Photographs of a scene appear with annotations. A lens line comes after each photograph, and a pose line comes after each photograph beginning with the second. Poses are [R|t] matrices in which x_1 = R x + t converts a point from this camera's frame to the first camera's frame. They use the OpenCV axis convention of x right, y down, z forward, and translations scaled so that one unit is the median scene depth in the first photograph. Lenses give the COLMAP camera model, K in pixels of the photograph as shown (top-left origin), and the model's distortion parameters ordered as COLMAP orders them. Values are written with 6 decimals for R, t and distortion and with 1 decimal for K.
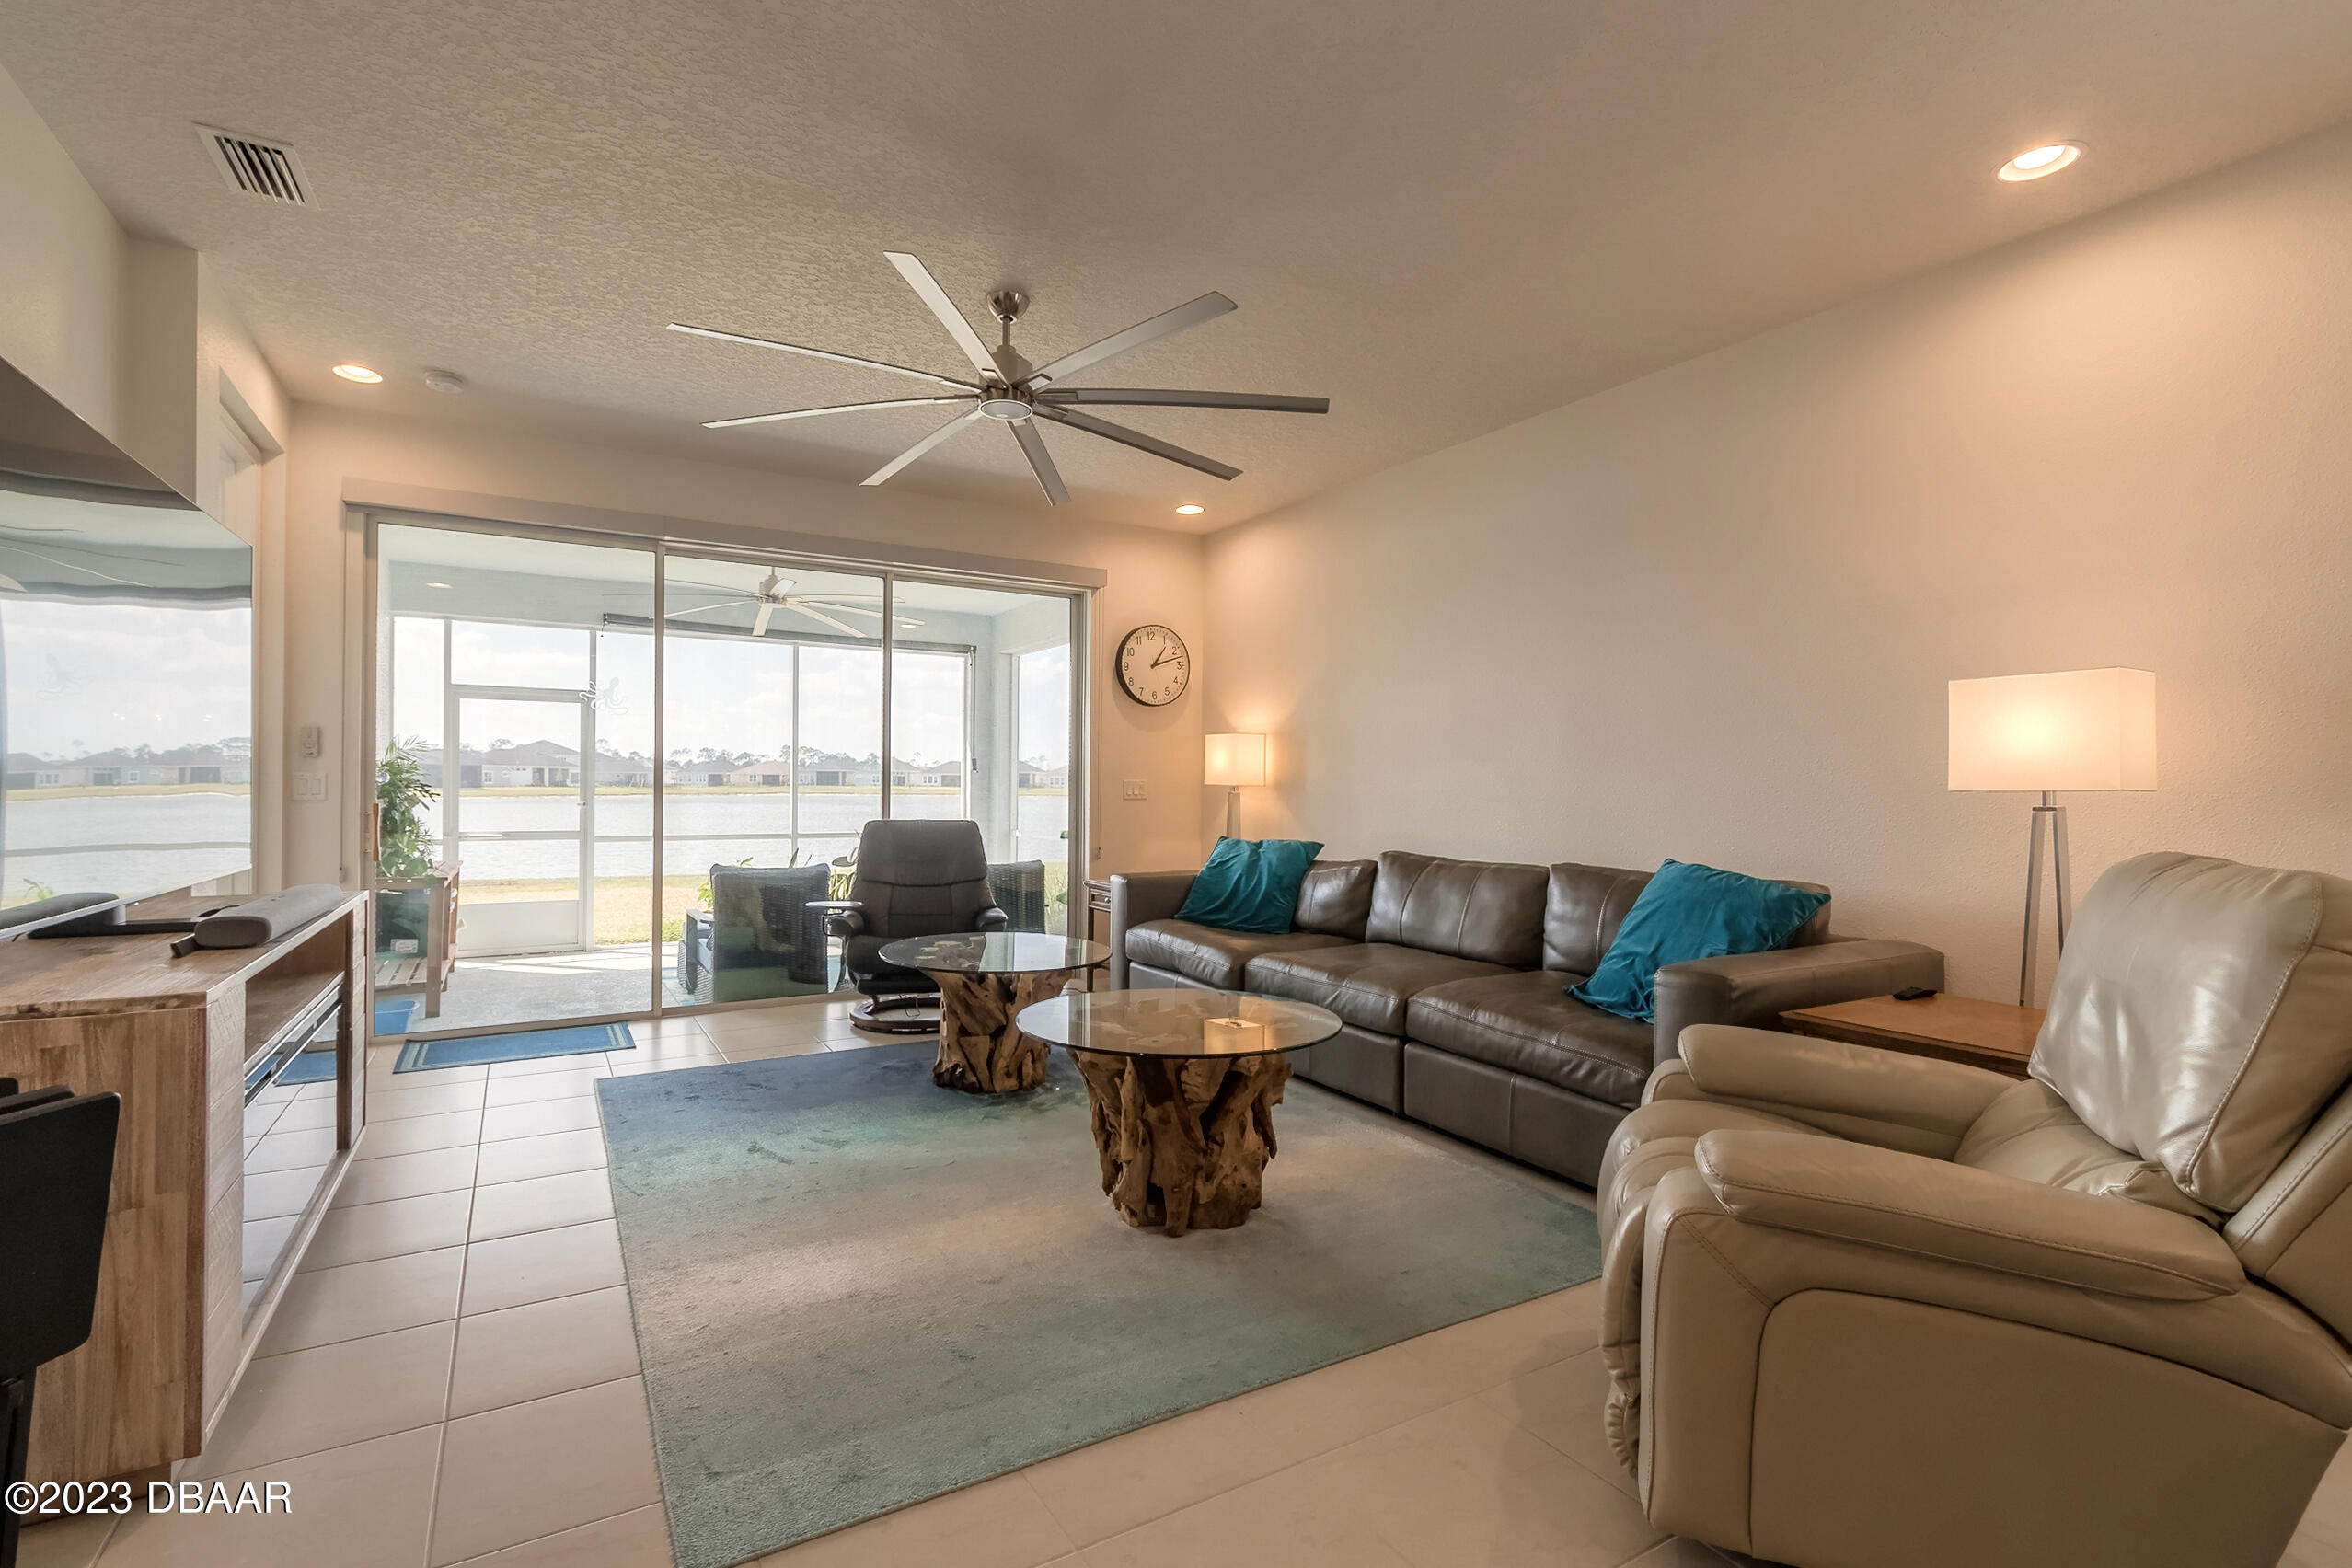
lens RADIAL K [[1067.8, 0, 1183.4], [0, 1067.8, 787.6], [0, 0, 1]] dist [0.000142, -0.000208]
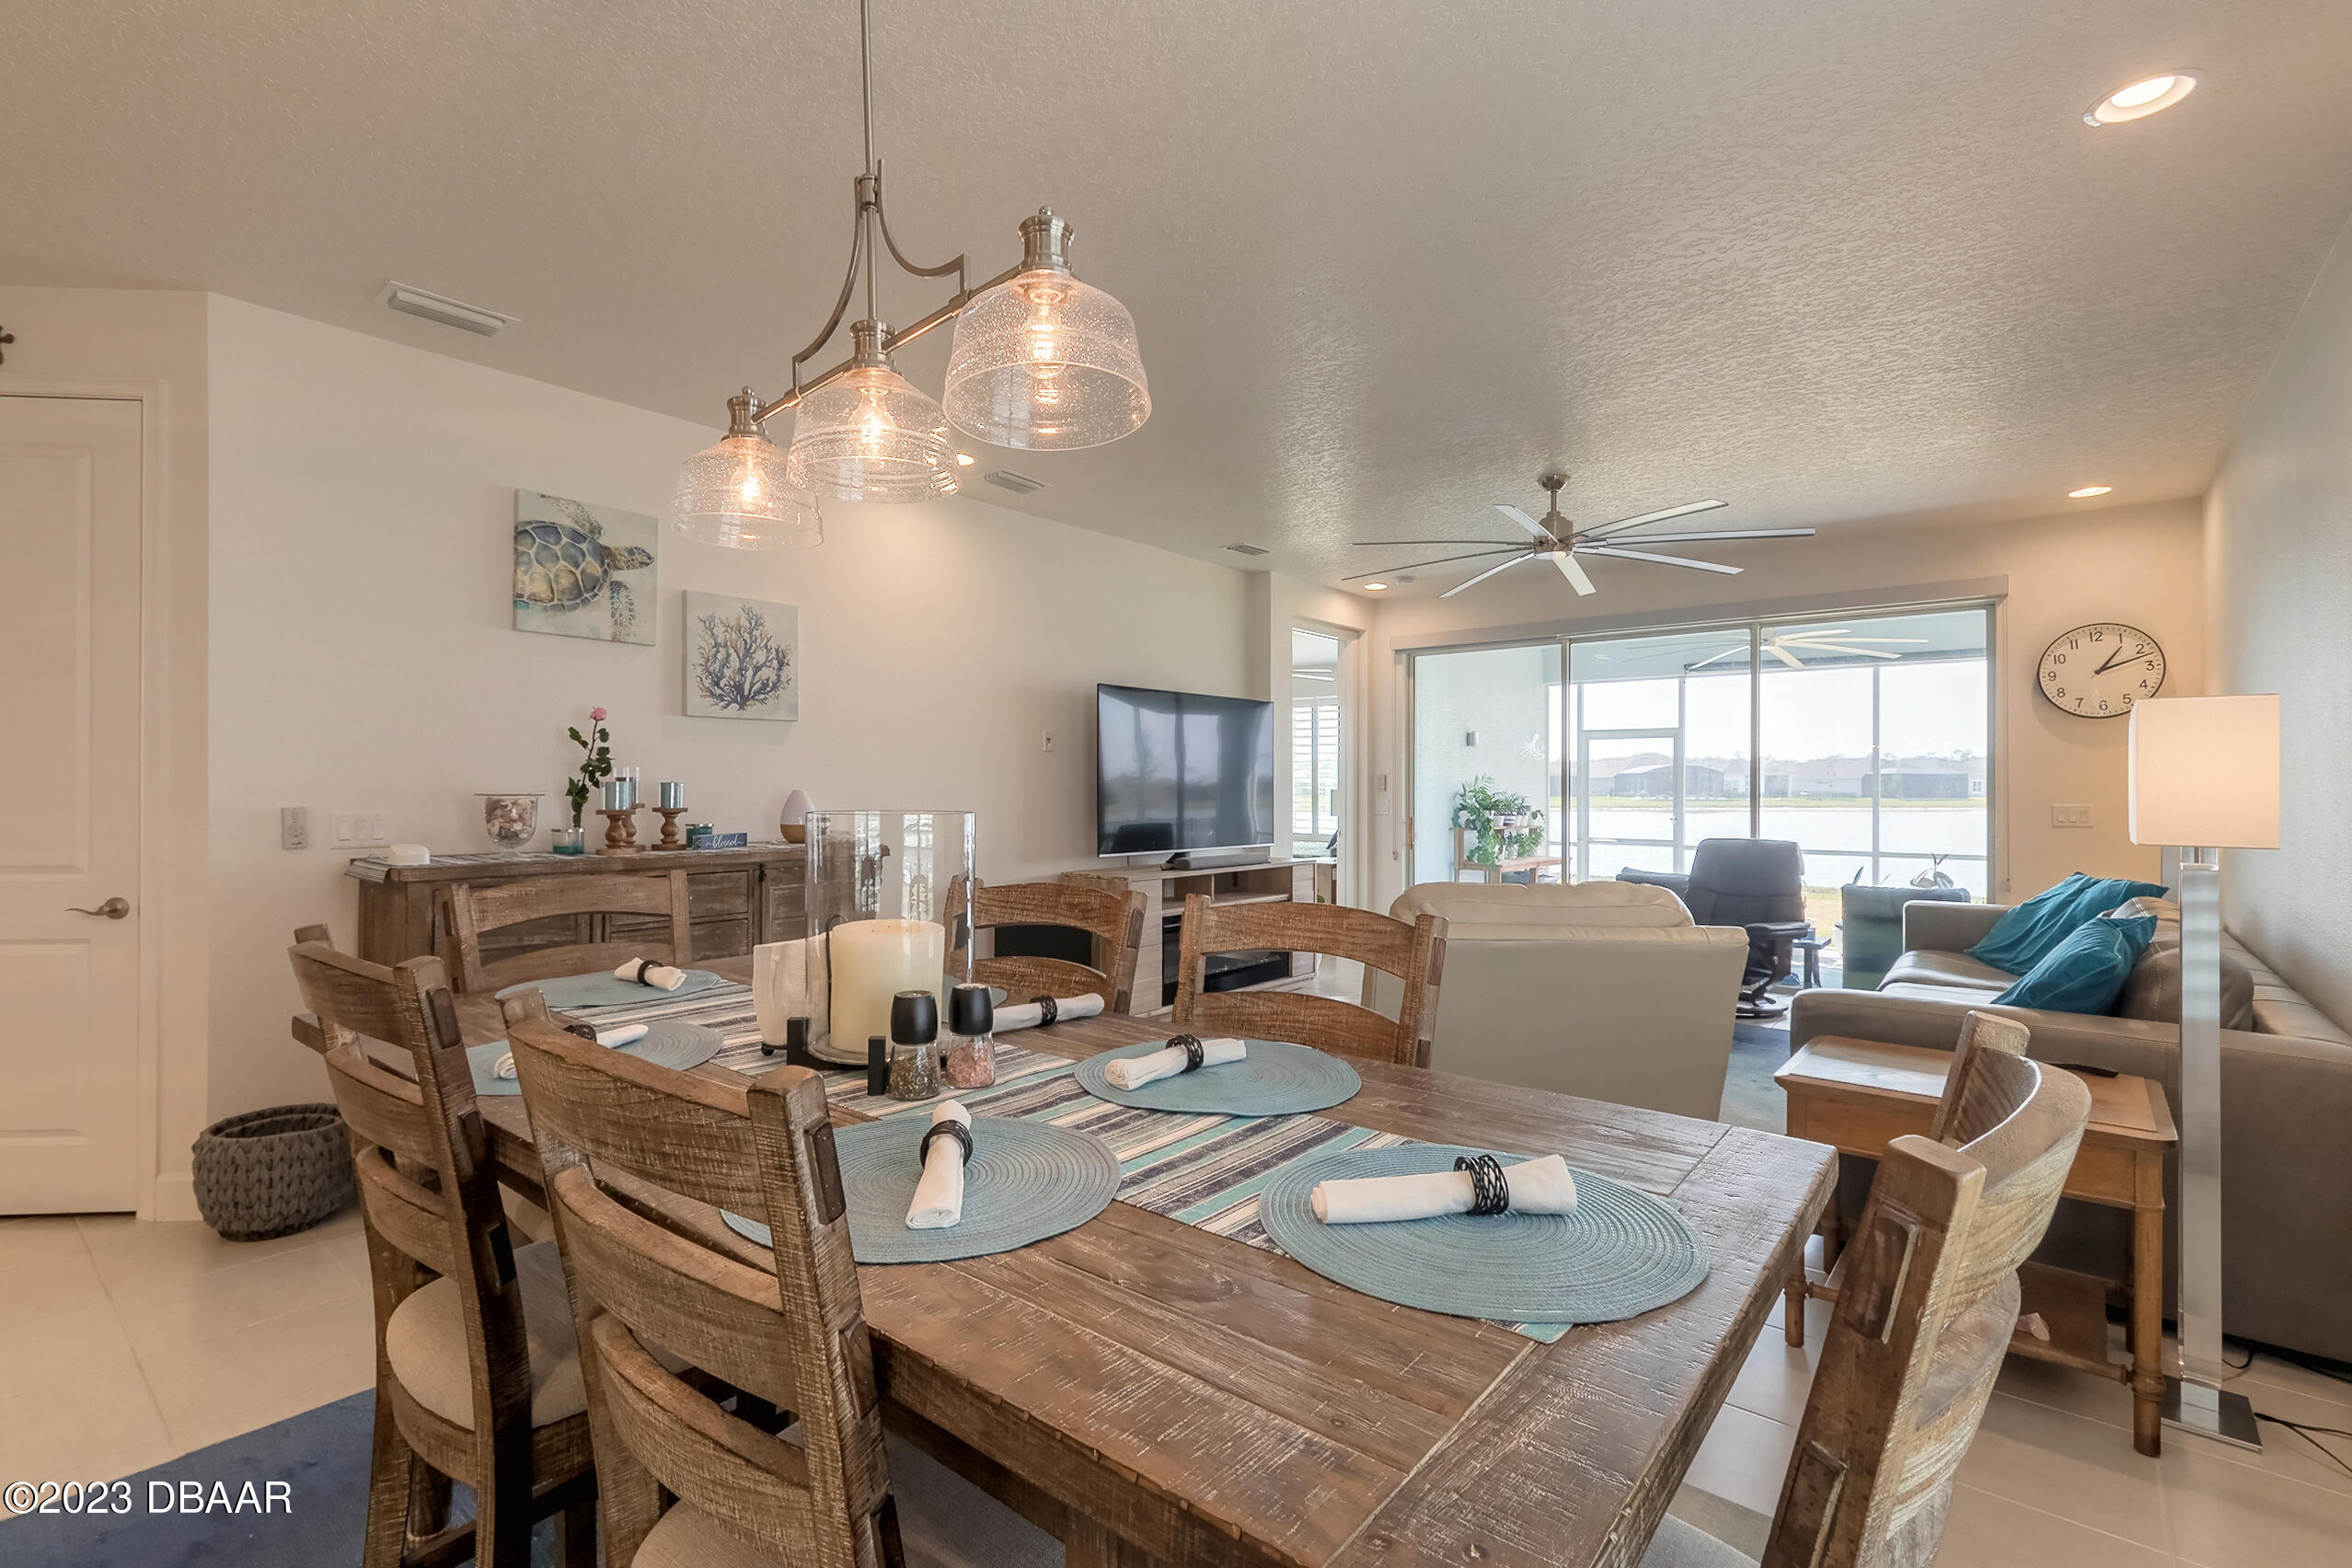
lens RADIAL K [[1067.8, 0, 1158.9], [0, 1067.8, 787.7], [0, 0, 1]] dist [0.000142, -0.000208]
pose [[0.351057, -0.006780, -0.936330, 0.418178], [-0.000387, 0.999973, -0.007386, -0.011608], [0.936354, 0.002956, 0.351045, -0.003525]]
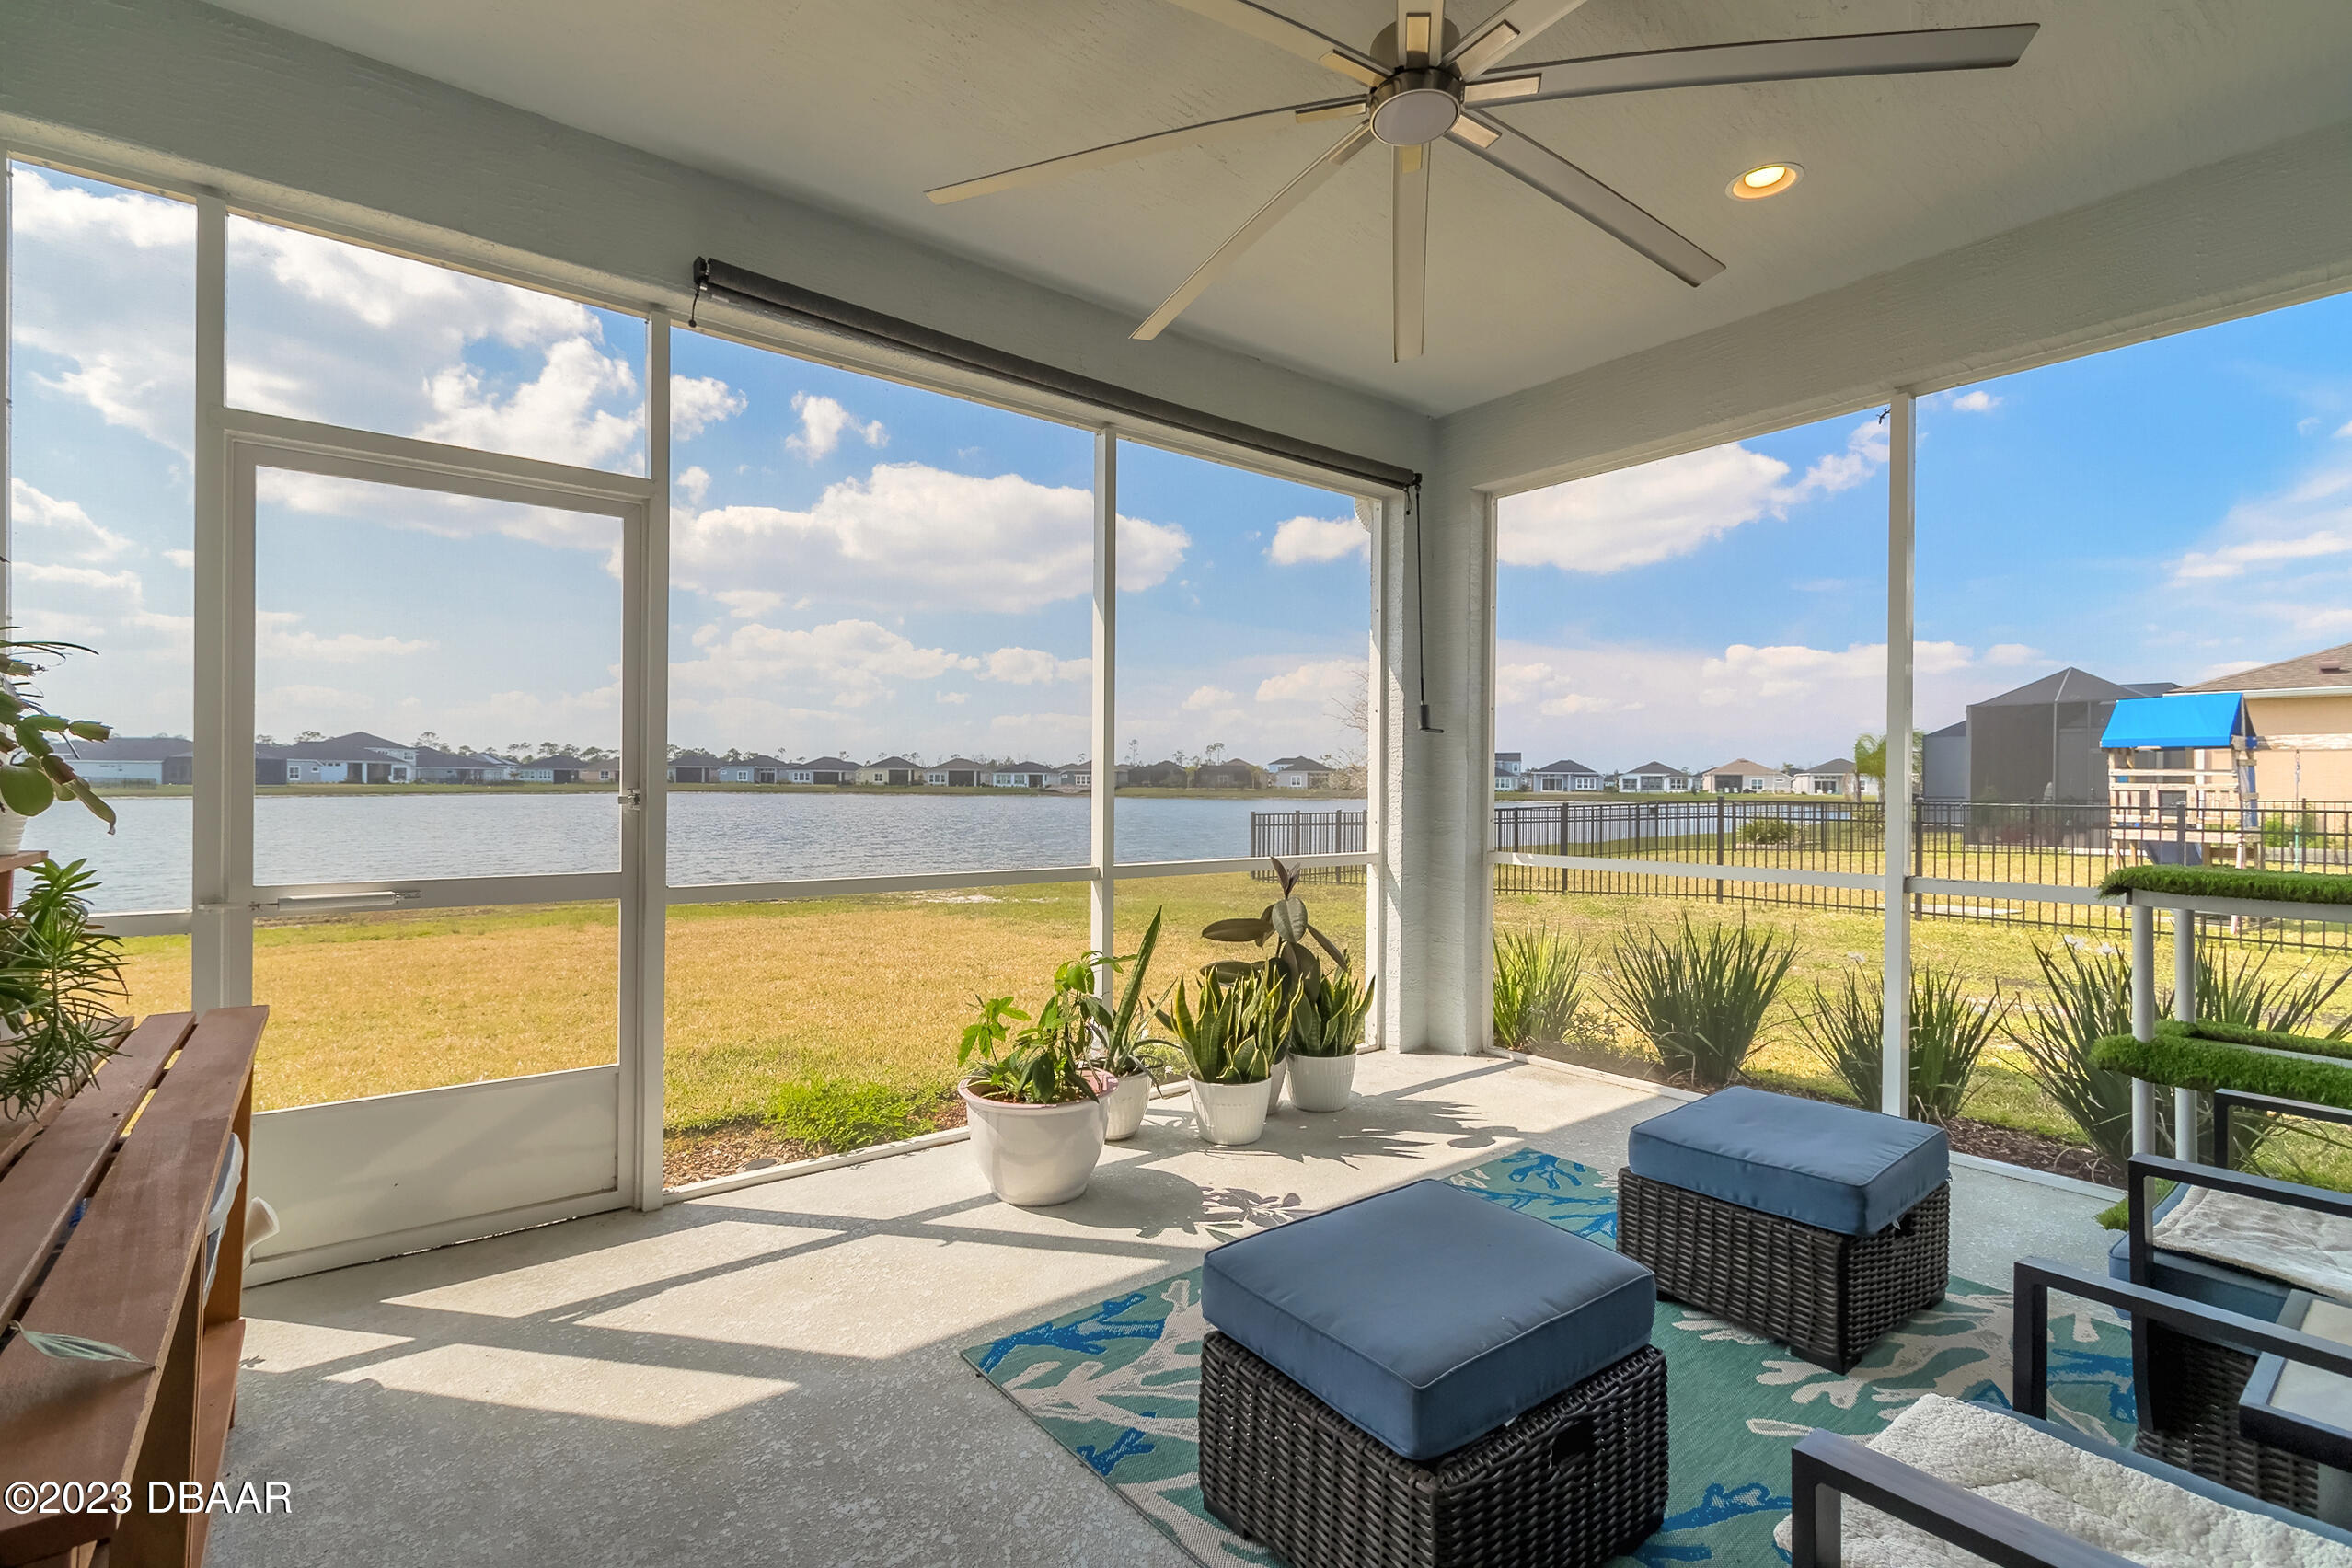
lens RADIAL K [[1067.8, 0, 1154.0], [0, 1067.8, 789.8], [0, 0, 1]] dist [0.000142, -0.000208]
pose [[0.994845, 0.000325, 0.101410, -0.455577], [-0.000640, 0.999995, 0.003069, 0.011907], [-0.101409, -0.003118, 0.994840, 0.673934]]
